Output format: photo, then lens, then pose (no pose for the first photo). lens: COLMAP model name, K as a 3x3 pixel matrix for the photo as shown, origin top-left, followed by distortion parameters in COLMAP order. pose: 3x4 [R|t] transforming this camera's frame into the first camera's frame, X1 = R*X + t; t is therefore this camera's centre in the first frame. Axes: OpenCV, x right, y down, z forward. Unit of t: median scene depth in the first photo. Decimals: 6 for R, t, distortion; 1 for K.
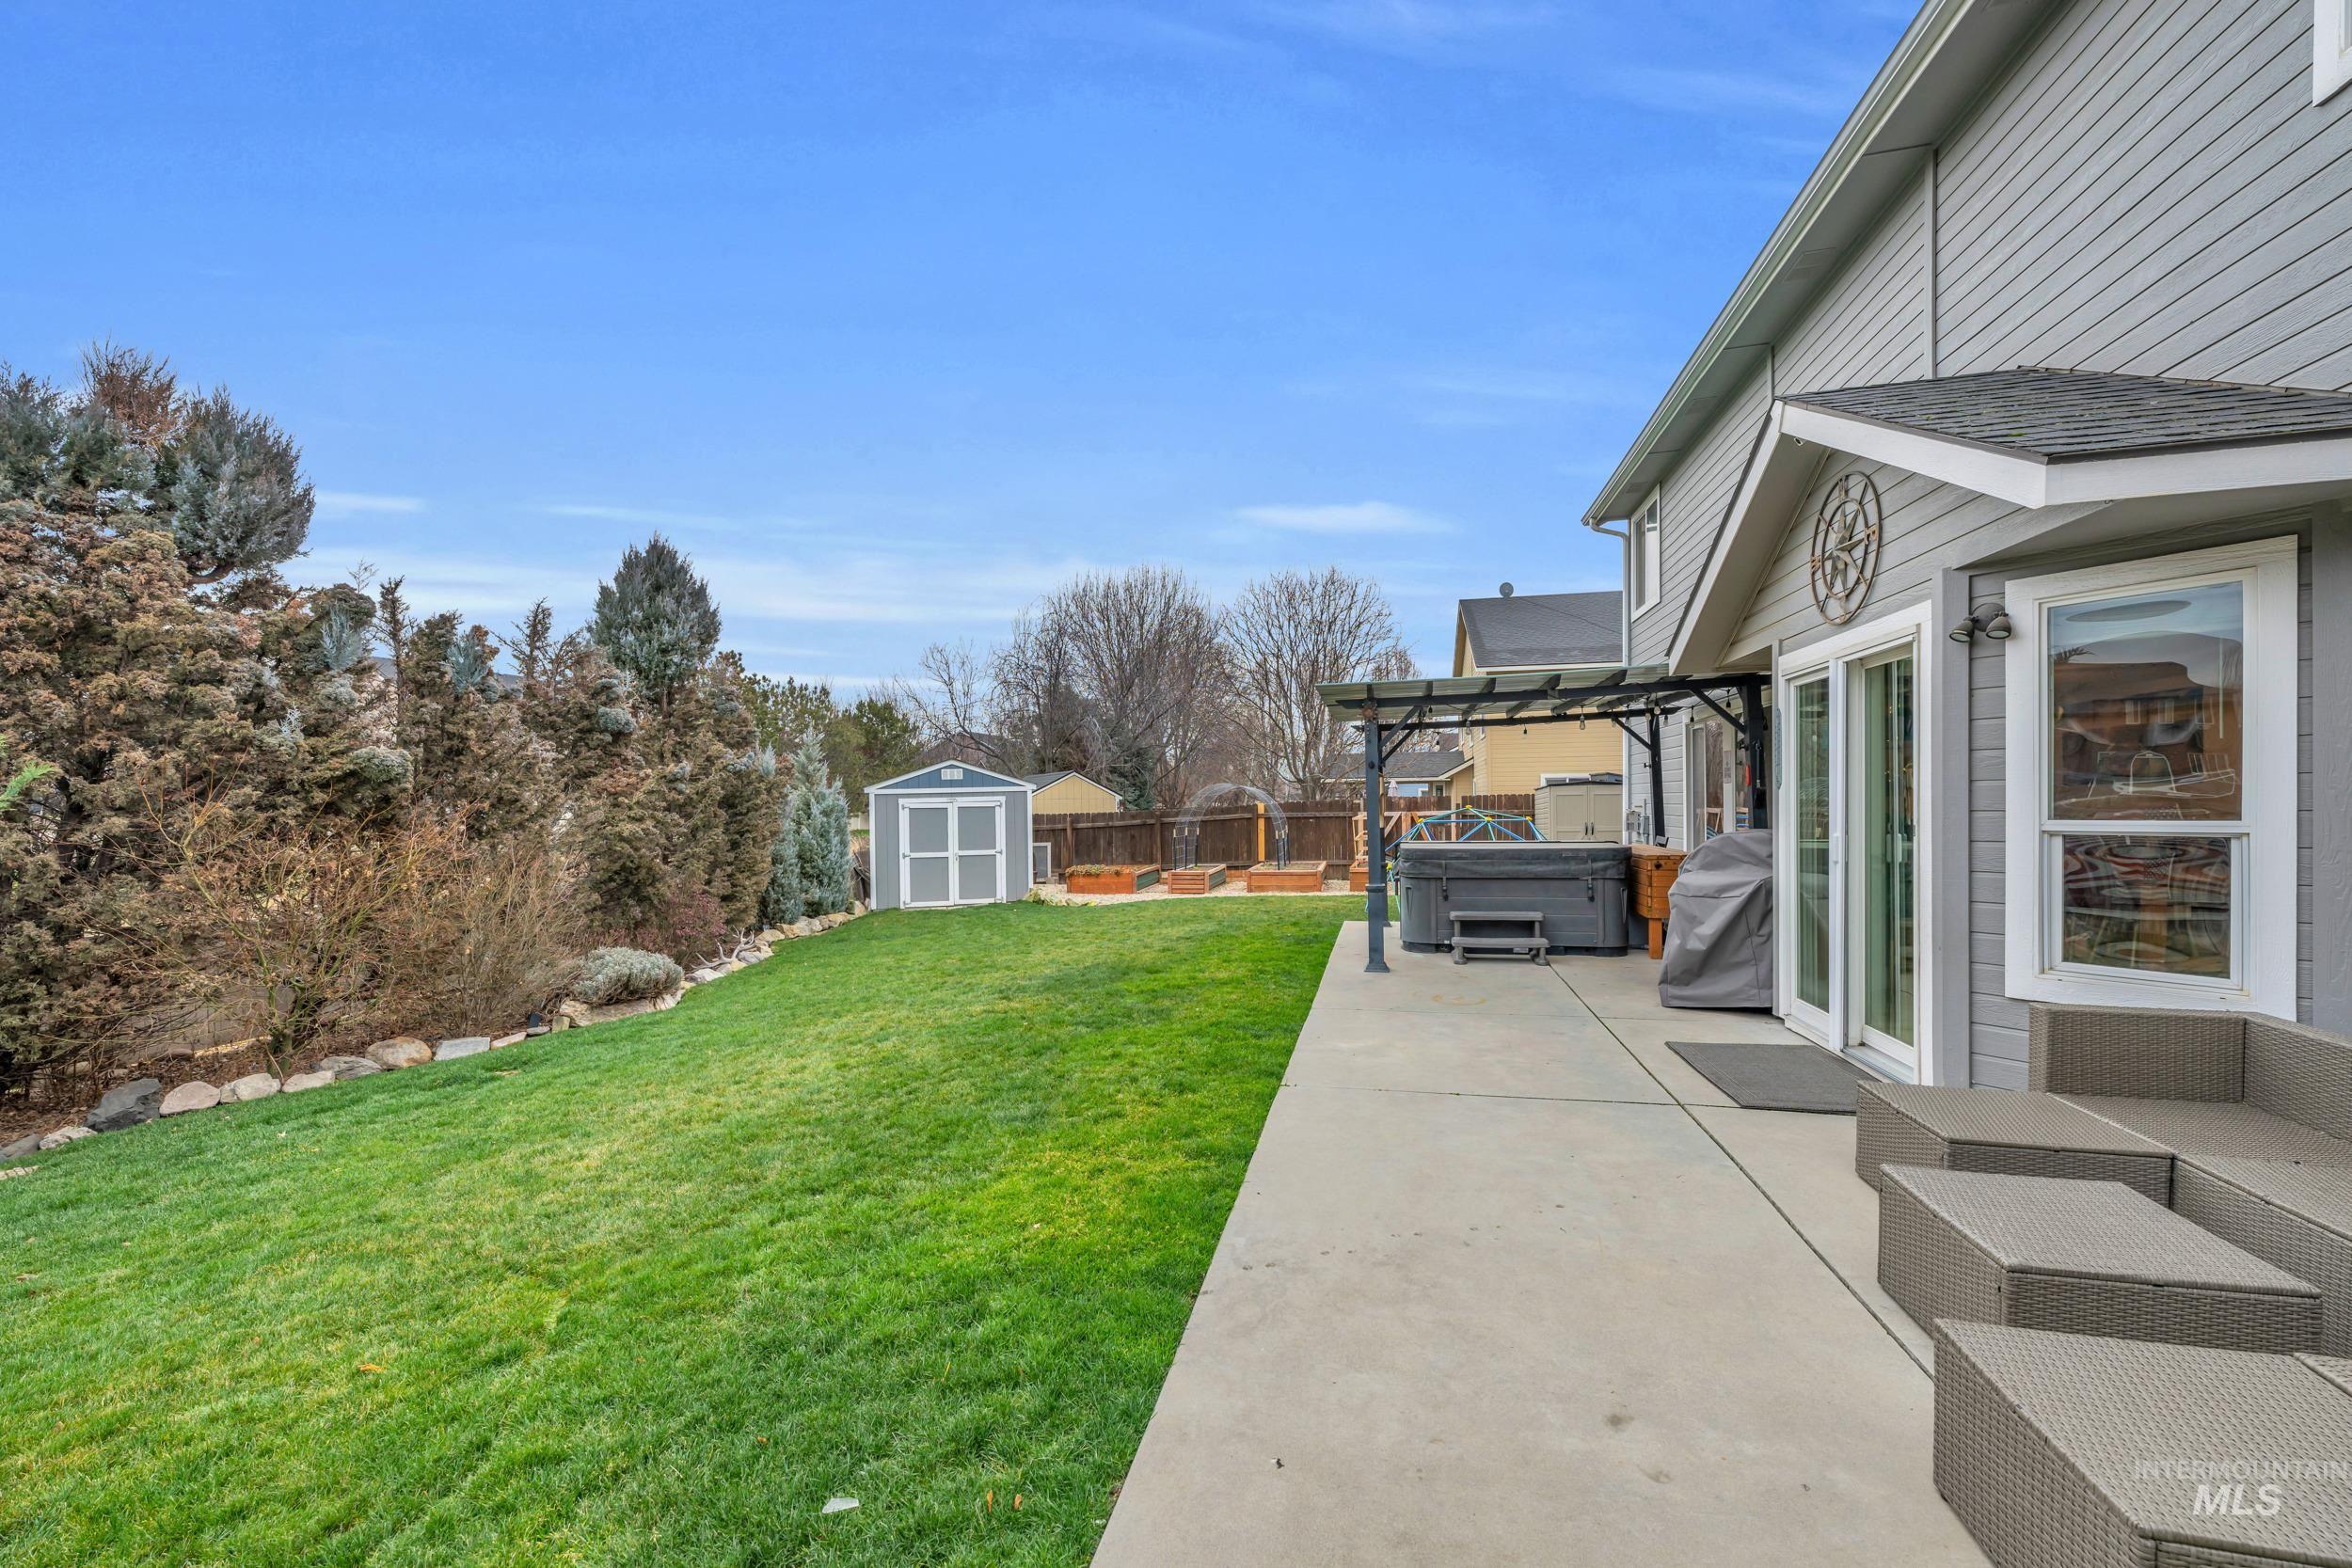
lens RADIAL K [[950.2, 0, 1190.8], [0, 950.2, 799.1], [0, 0, 1]] dist [-0.002328, -0.000223]
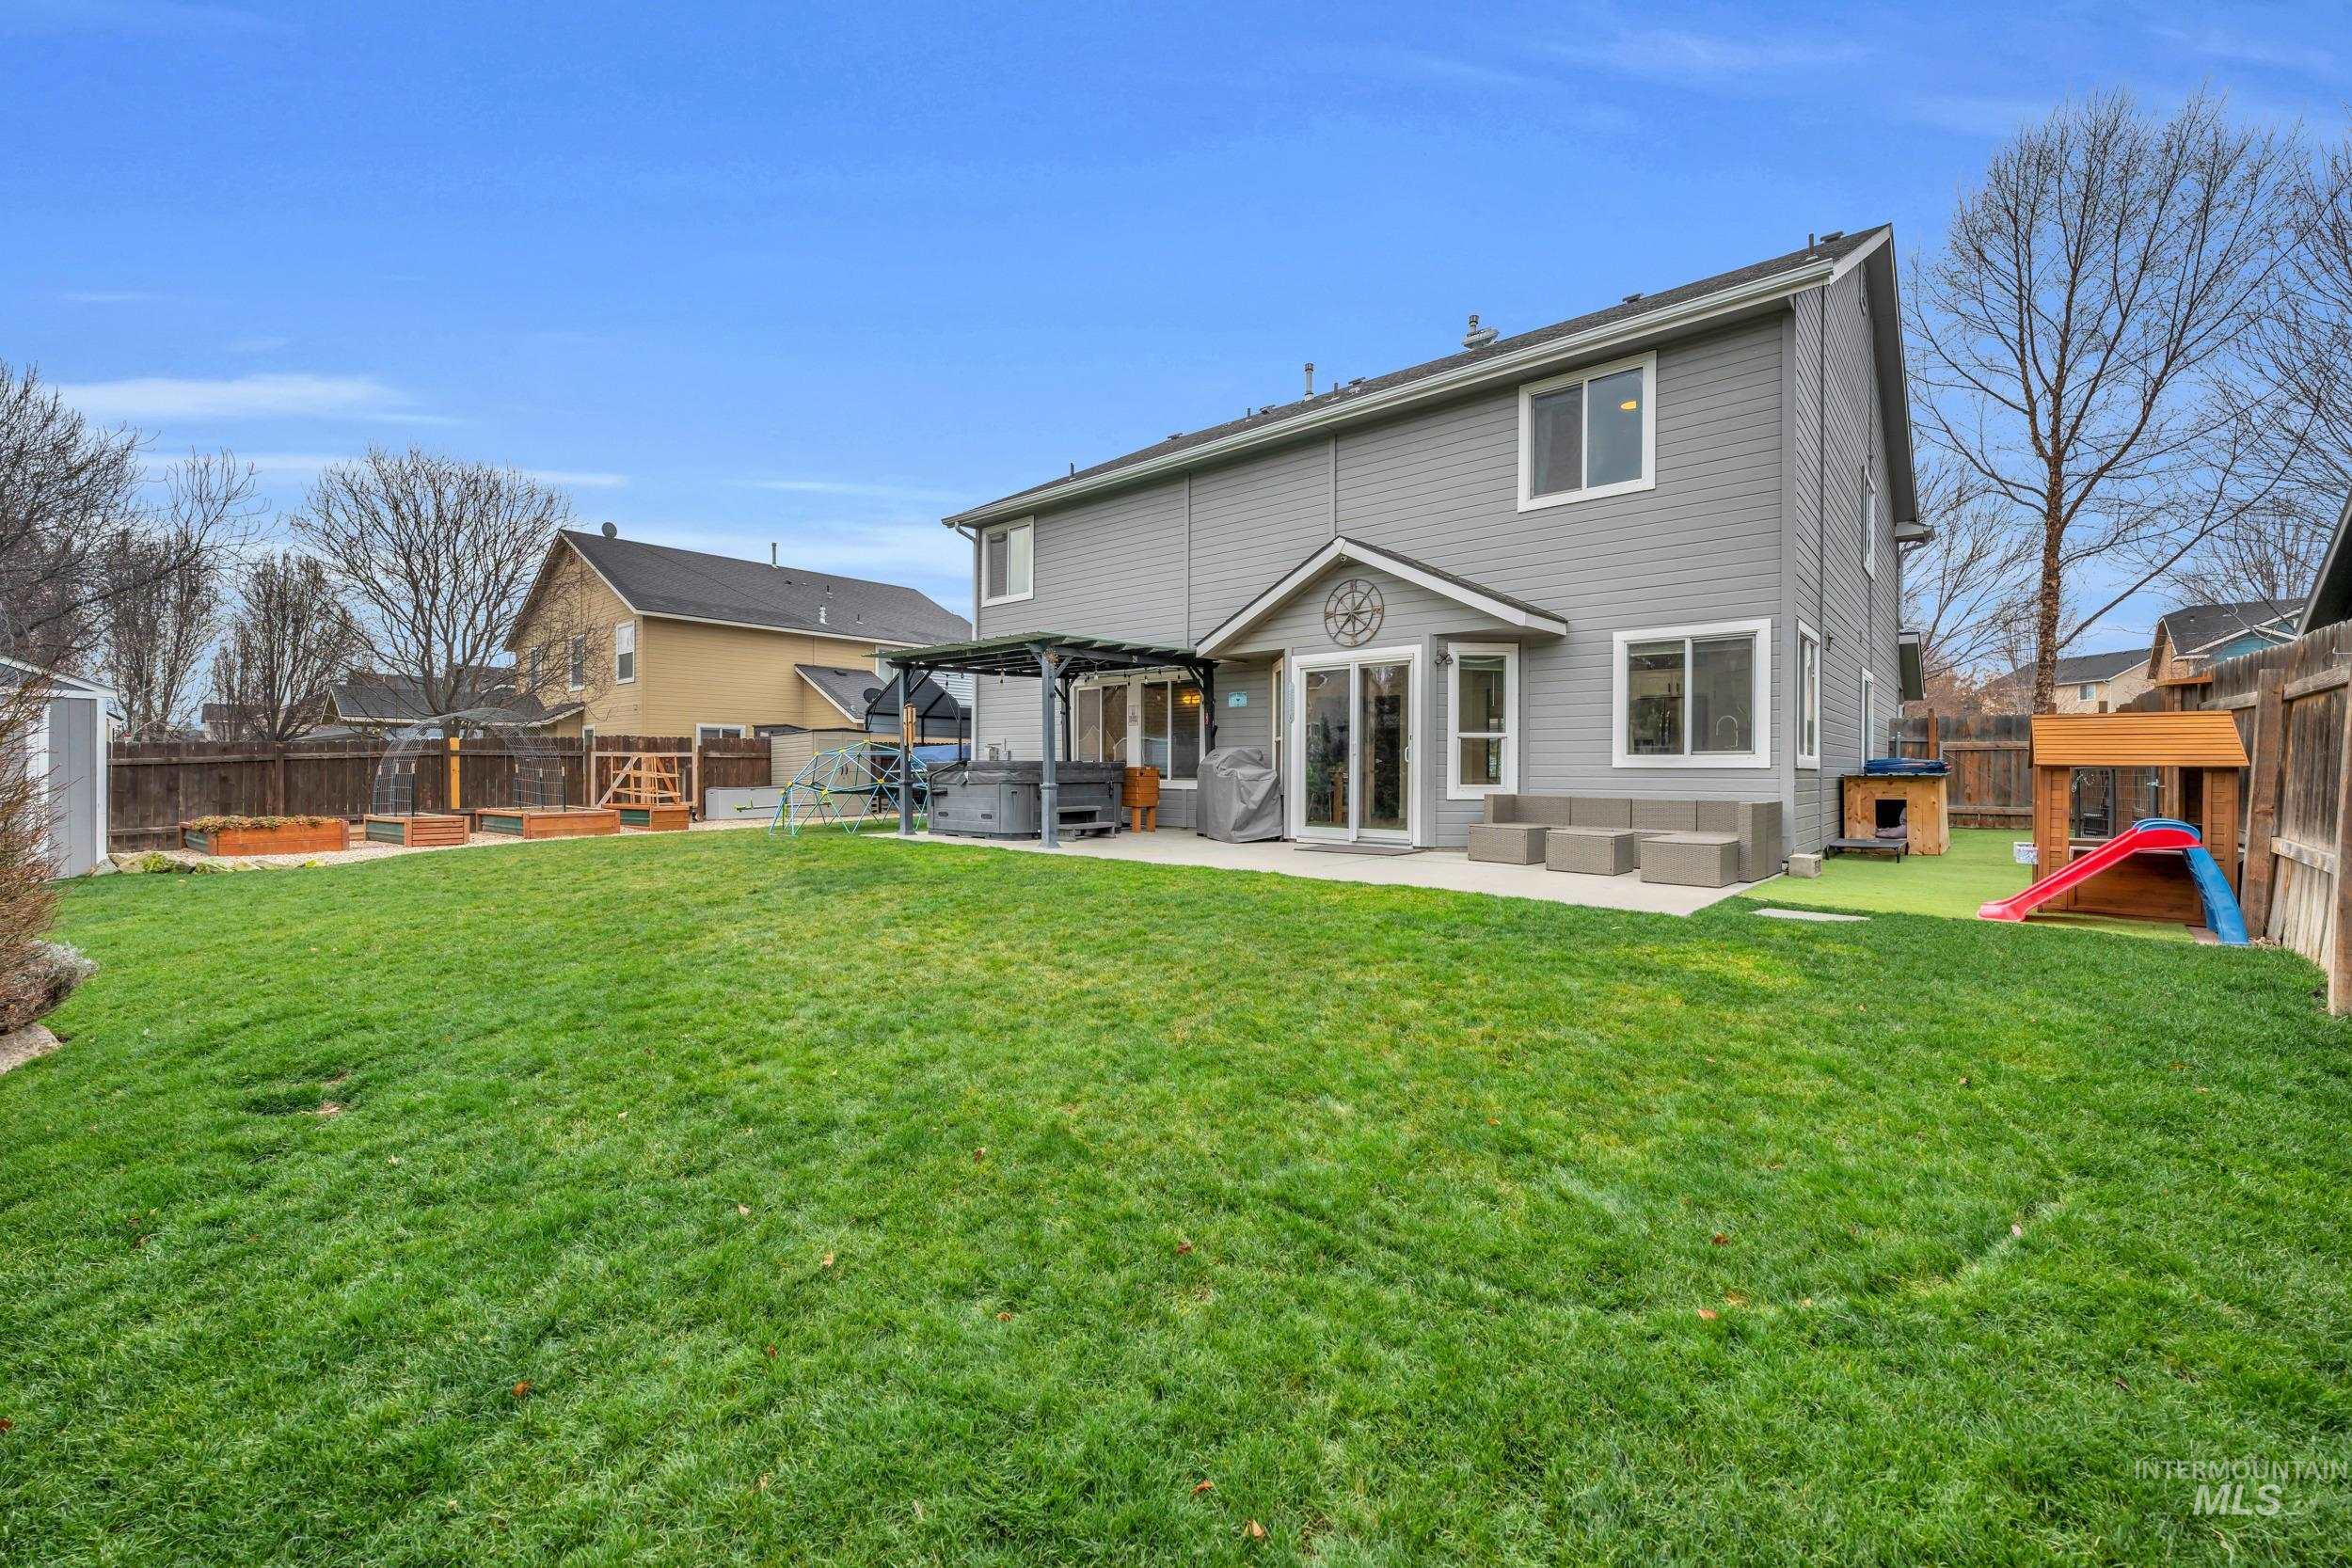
lens RADIAL K [[950.2, 0, 1163.4], [0, 950.2, 779.3], [0, 0, 1]] dist [-0.002328, -0.000223]
pose [[0.450286, 0.007063, 0.892857, -0.868645], [-0.012826, 0.999917, -0.001442, 0.077395], [-0.892792, -0.010802, 0.450339, 0.234522]]
